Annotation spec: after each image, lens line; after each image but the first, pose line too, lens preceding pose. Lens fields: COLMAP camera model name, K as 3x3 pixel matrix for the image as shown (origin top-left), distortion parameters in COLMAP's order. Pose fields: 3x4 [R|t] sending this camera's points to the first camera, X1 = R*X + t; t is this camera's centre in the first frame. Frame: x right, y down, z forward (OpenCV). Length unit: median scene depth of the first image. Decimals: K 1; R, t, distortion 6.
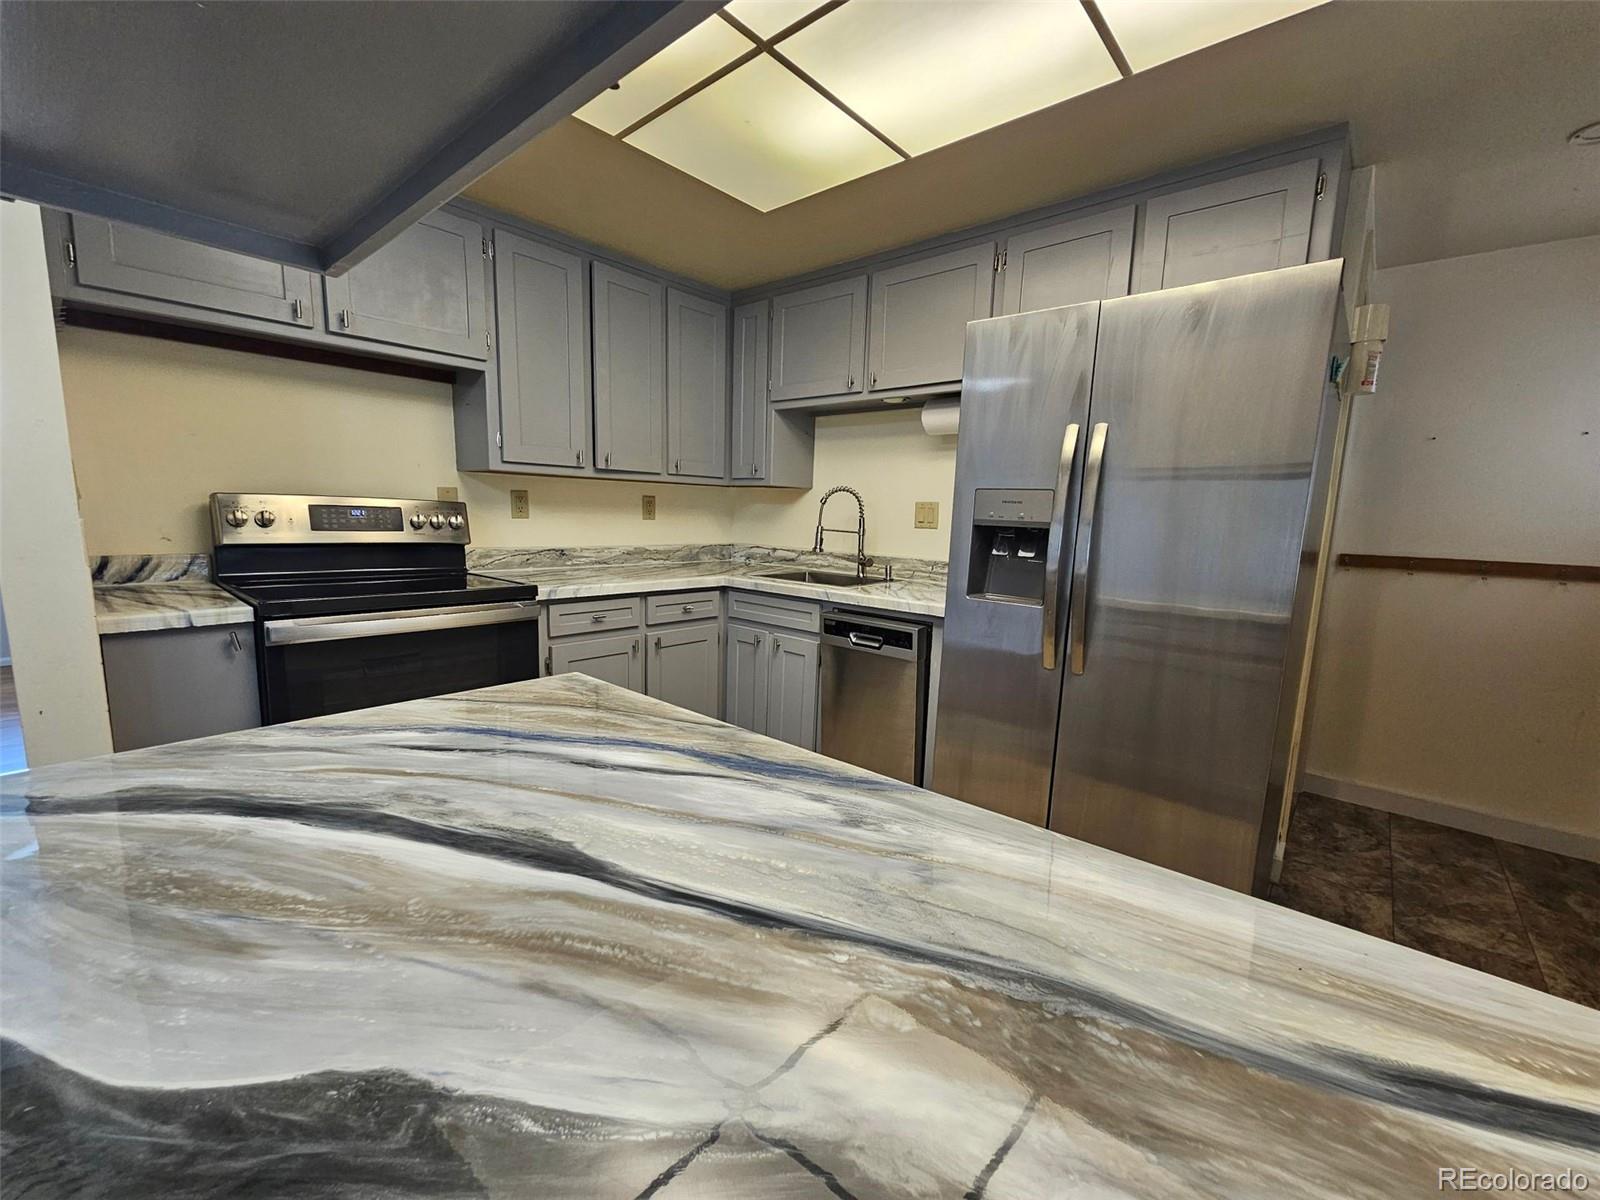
lens RADIAL K [[650.6, 0, 806.0], [0, 650.6, 605.7], [0, 0, 1]] dist [-0.000321, -0.000033]
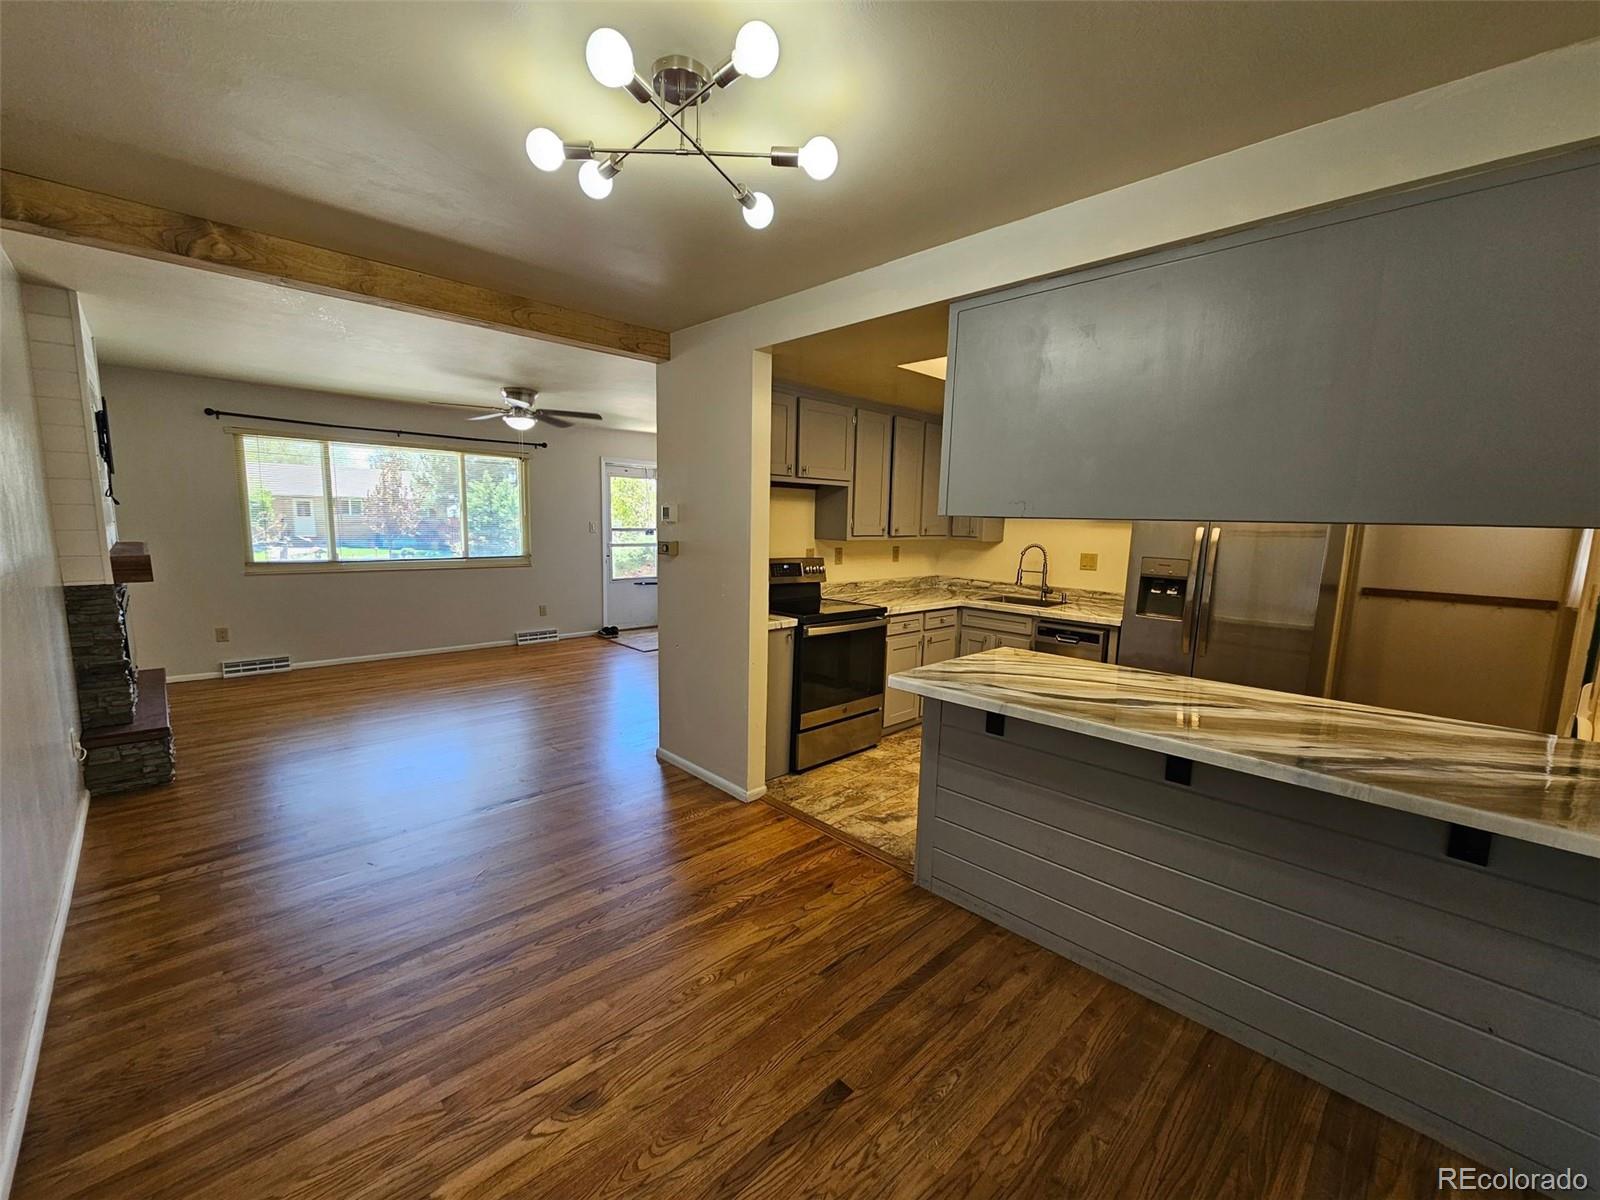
lens RADIAL K [[650.6, 0, 806.0], [0, 650.6, 605.7], [0, 0, 1]] dist [-0.000321, -0.000033]
pose [[0.997625, 0.004311, -0.068742, -0.433110], [-0.005214, 0.999902, -0.012957, -0.008587], [0.068679, 0.013285, 0.997550, -0.692801]]
